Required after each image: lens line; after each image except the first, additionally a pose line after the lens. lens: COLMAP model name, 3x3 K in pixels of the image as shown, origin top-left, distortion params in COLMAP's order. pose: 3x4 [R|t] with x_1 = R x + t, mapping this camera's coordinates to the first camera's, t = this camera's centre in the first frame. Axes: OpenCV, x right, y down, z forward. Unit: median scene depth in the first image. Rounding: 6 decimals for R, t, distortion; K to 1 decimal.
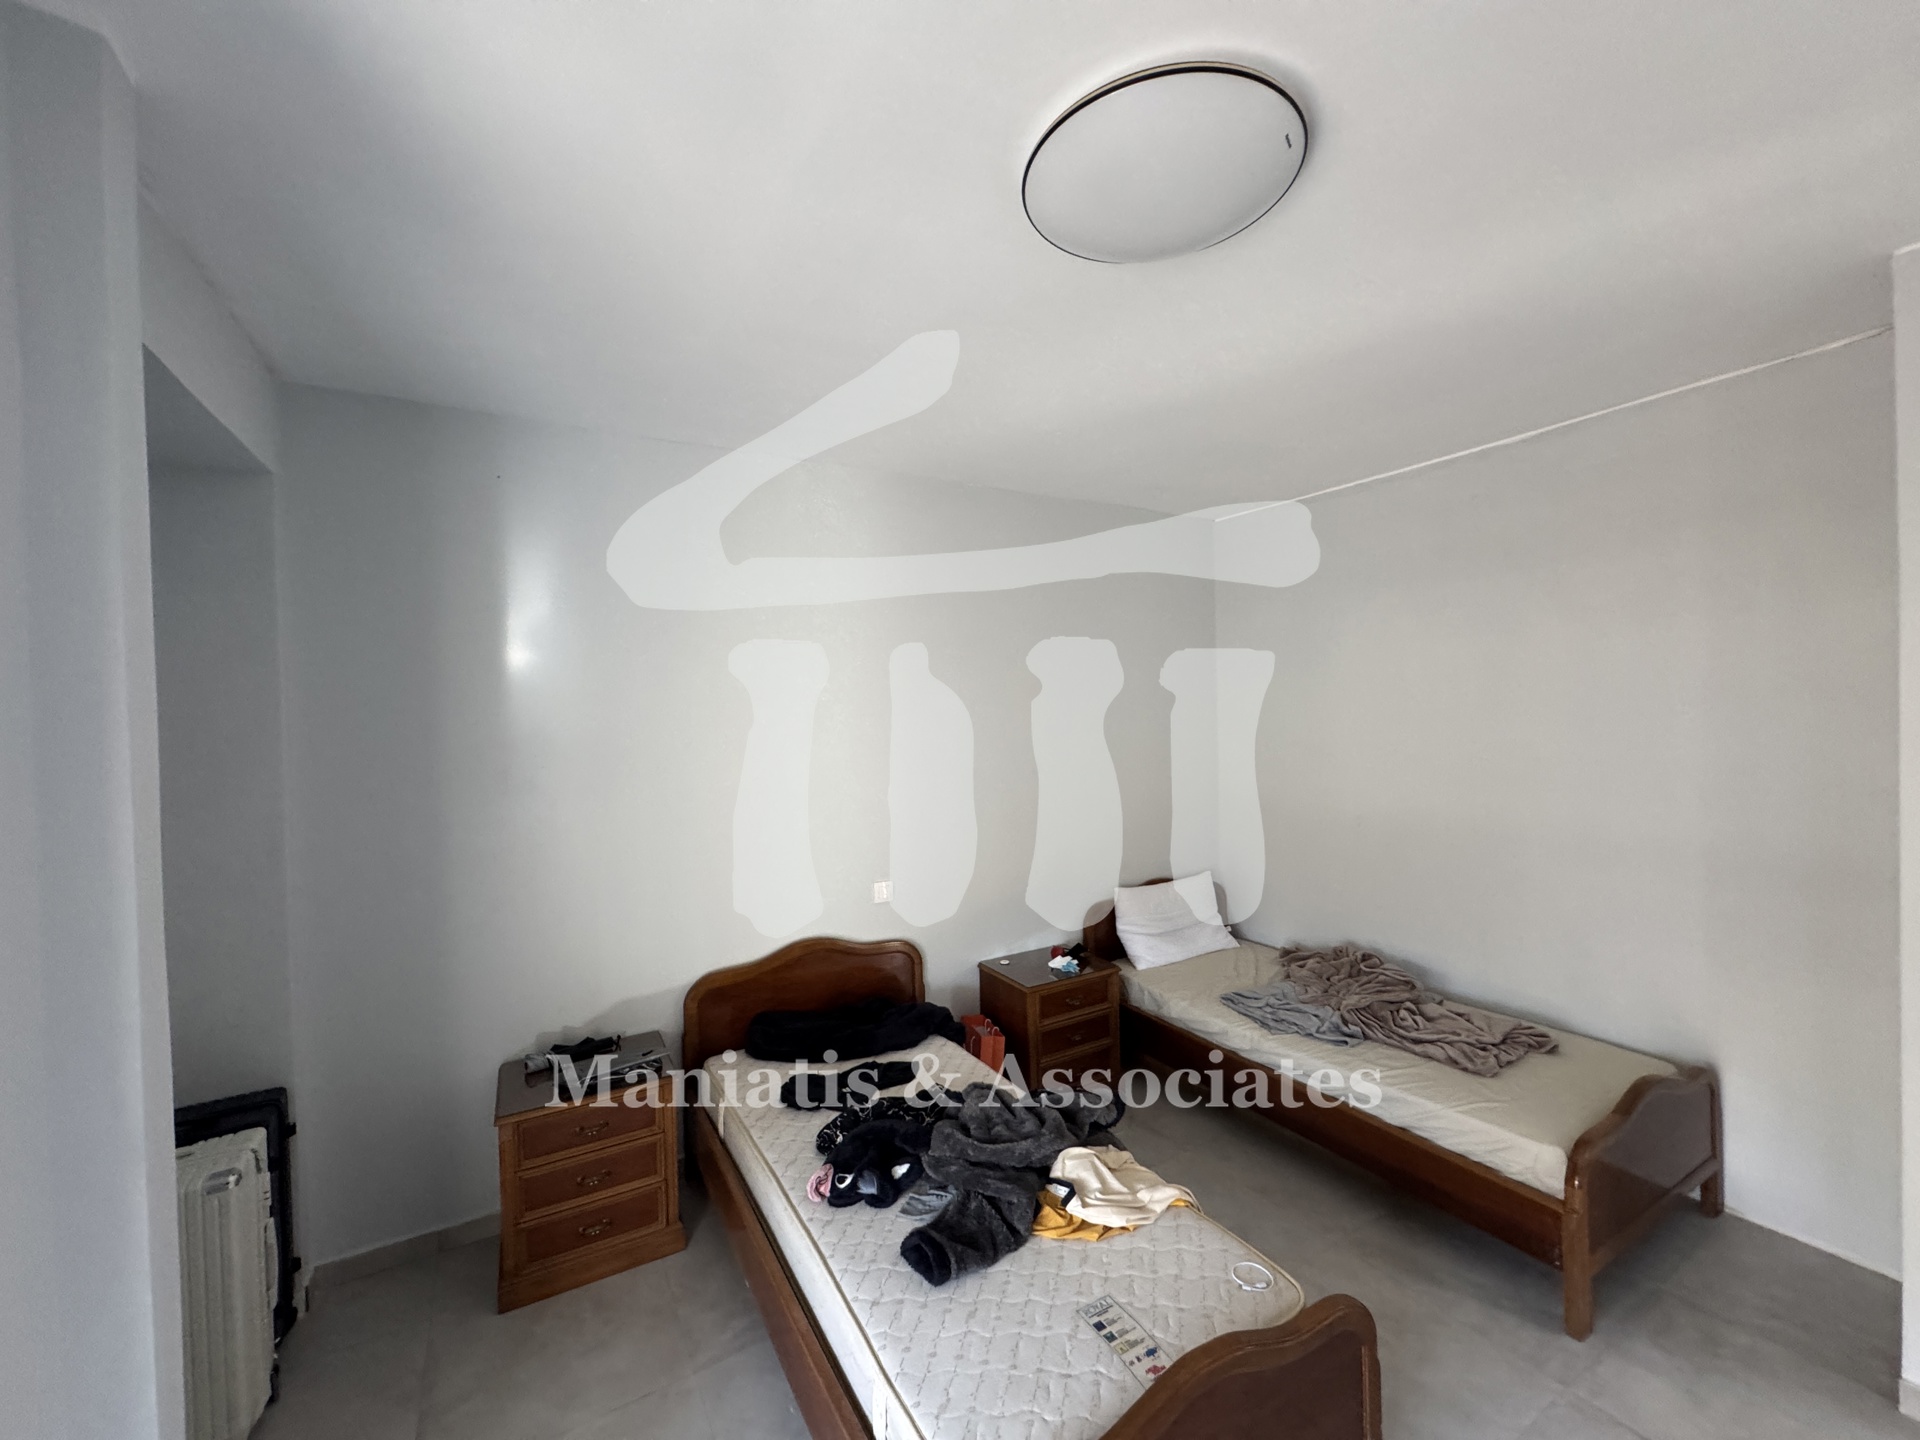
lens RADIAL K [[762.4, 0, 962.9], [0, 762.4, 715.8], [0, 0, 1]] dist [0.000326, 0.000317]
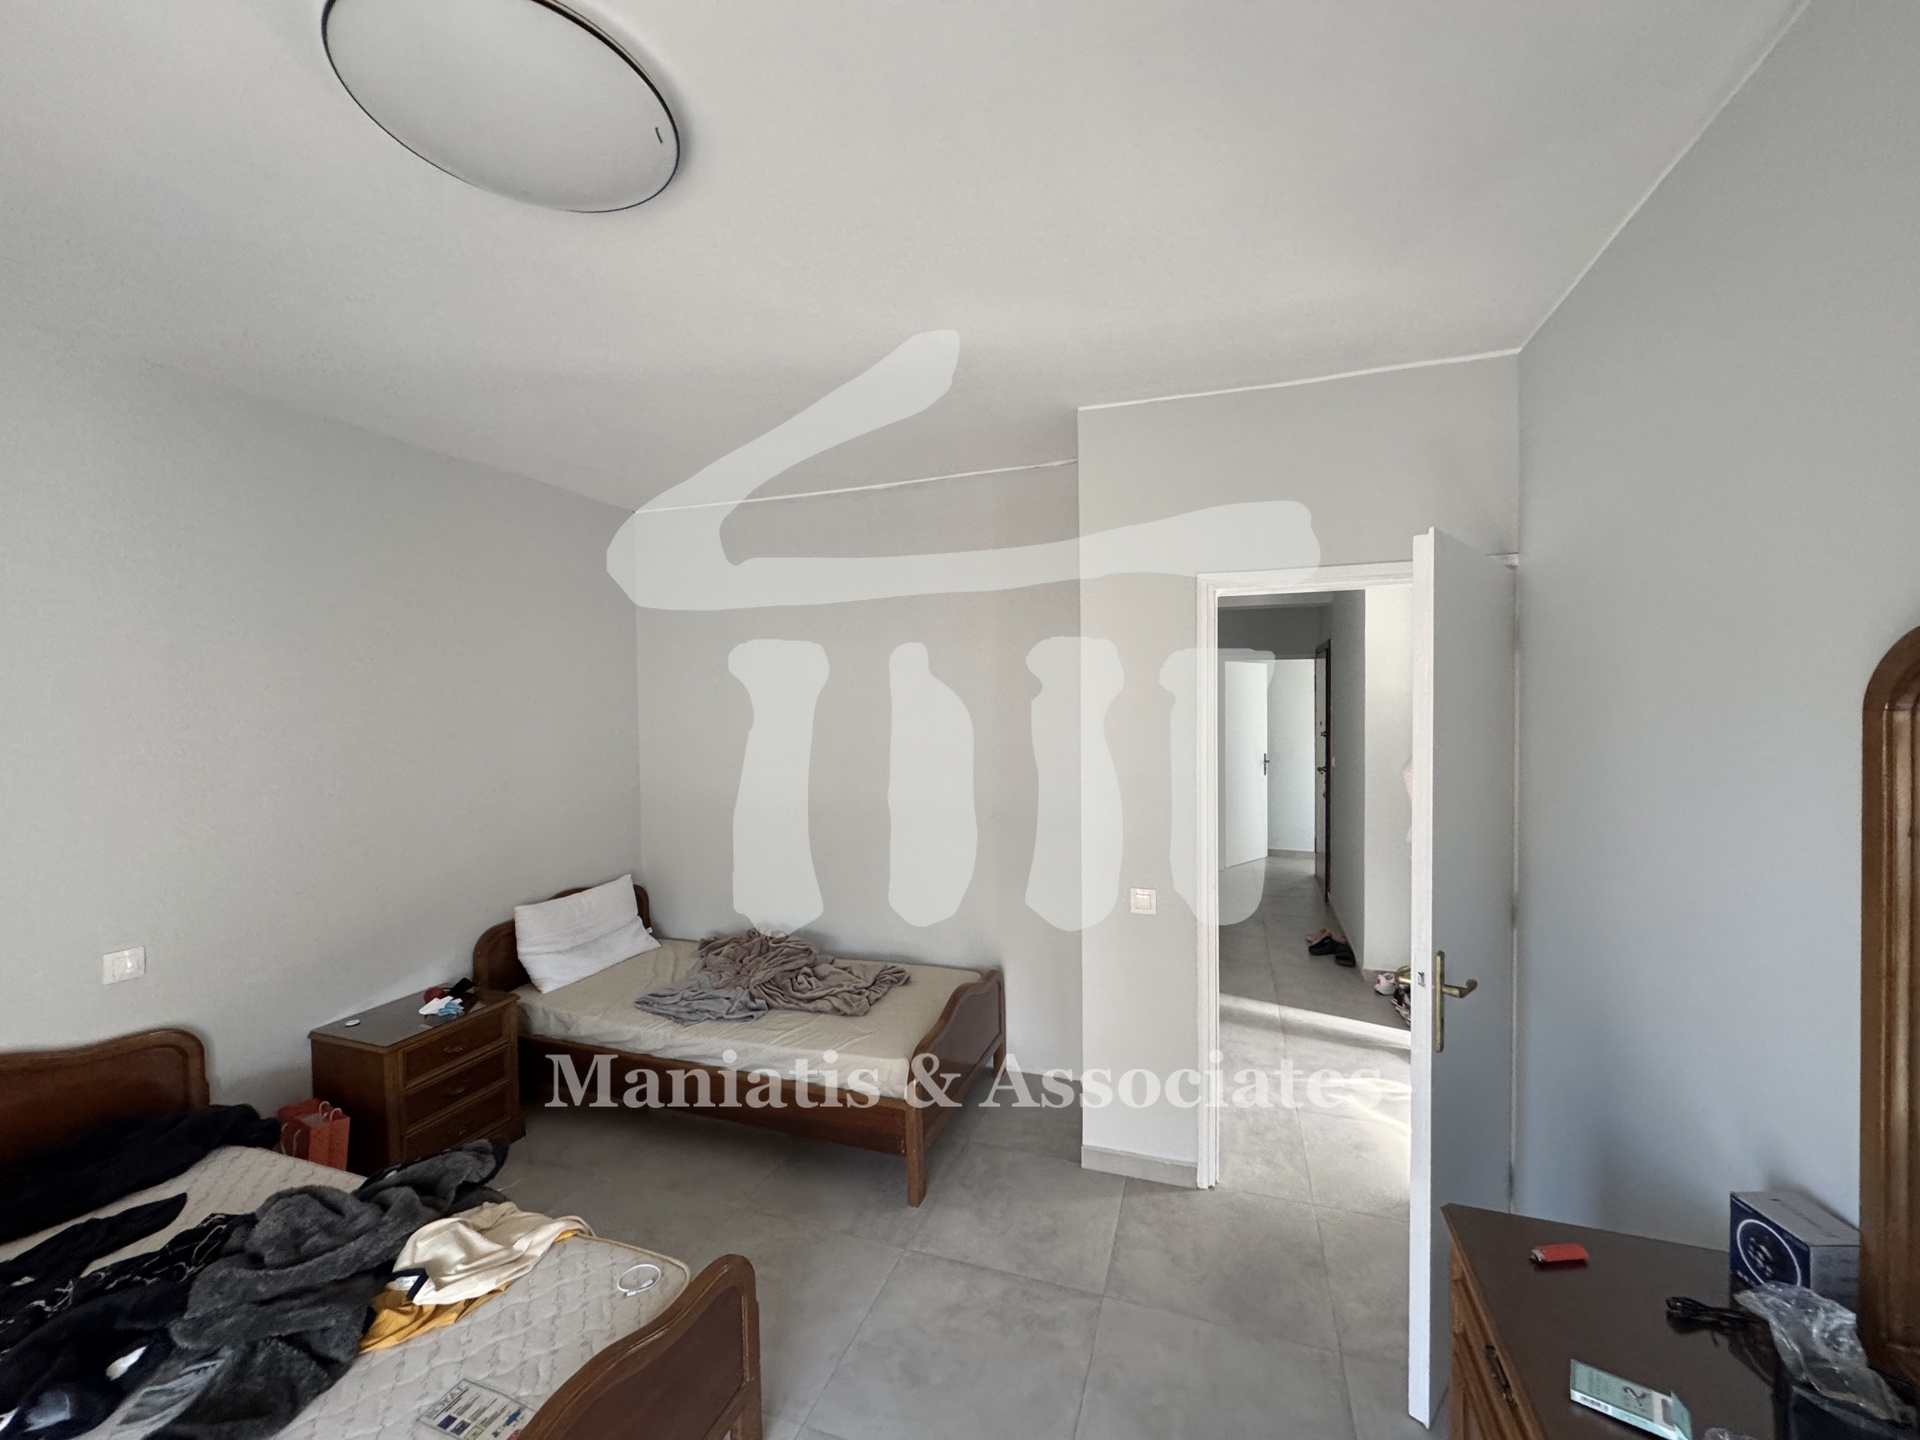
lens RADIAL K [[762.4, 0, 962.7], [0, 762.4, 715.9], [0, 0, 1]] dist [0.000326, 0.000317]
pose [[0.765315, 0.005154, 0.643636, 0.042920], [-0.004983, 0.999985, -0.002083, 0.006982], [-0.643637, -0.001613, 0.765329, -0.013349]]
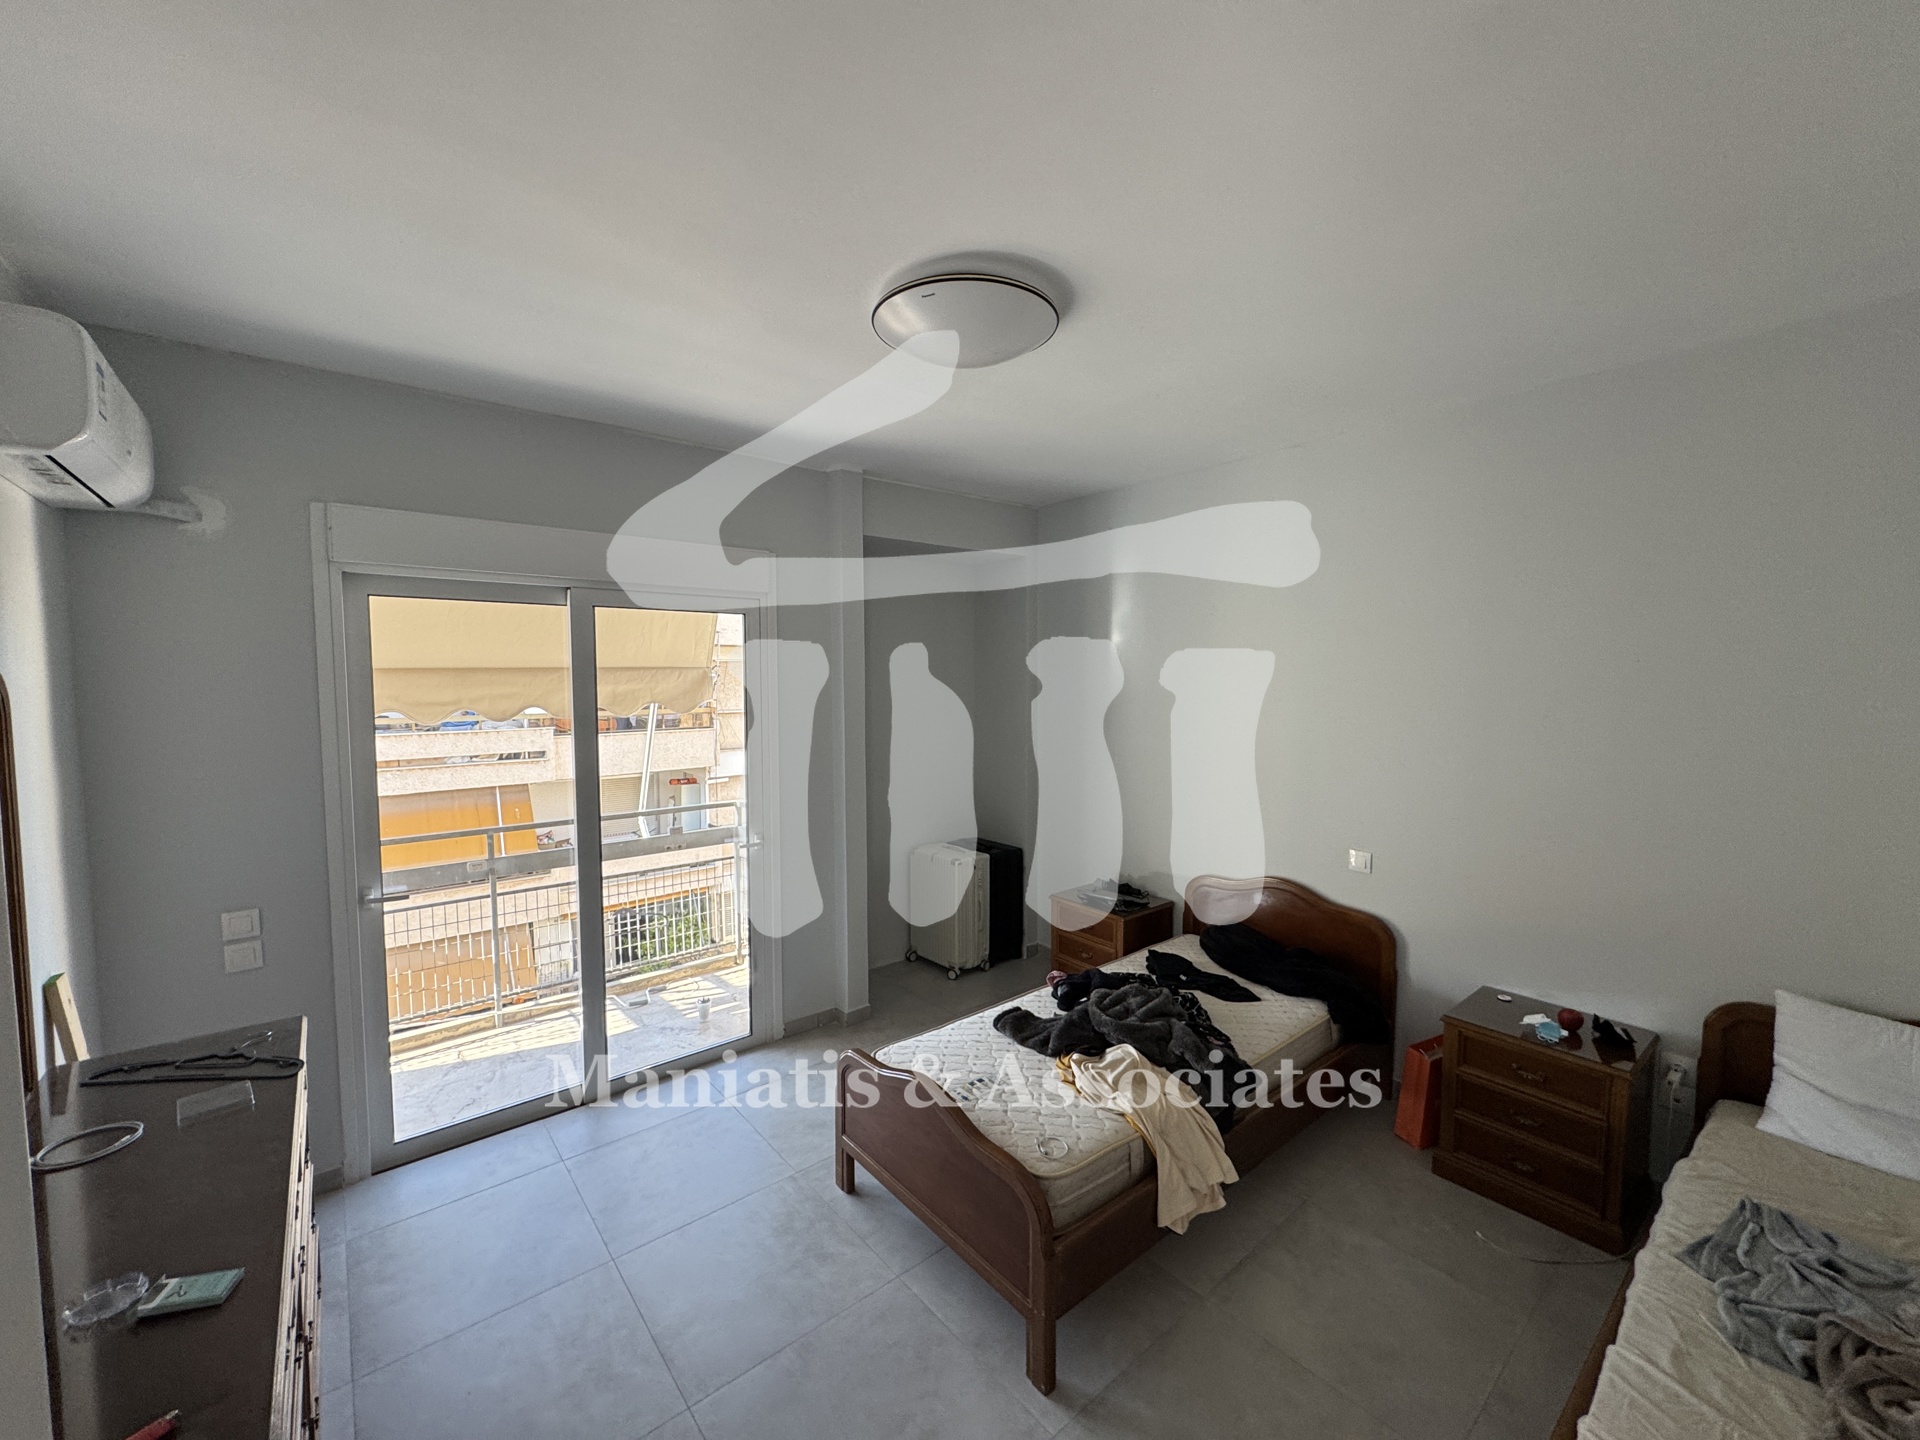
lens RADIAL K [[762.4, 0, 972.0], [0, 762.4, 724.6], [0, 0, 1]] dist [0.000326, 0.000317]
pose [[0.162749, 0.087145, -0.982812, 1.085167], [-0.004434, 0.996146, 0.087593, -0.044306], [0.986658, -0.009898, 0.162508, 0.481344]]
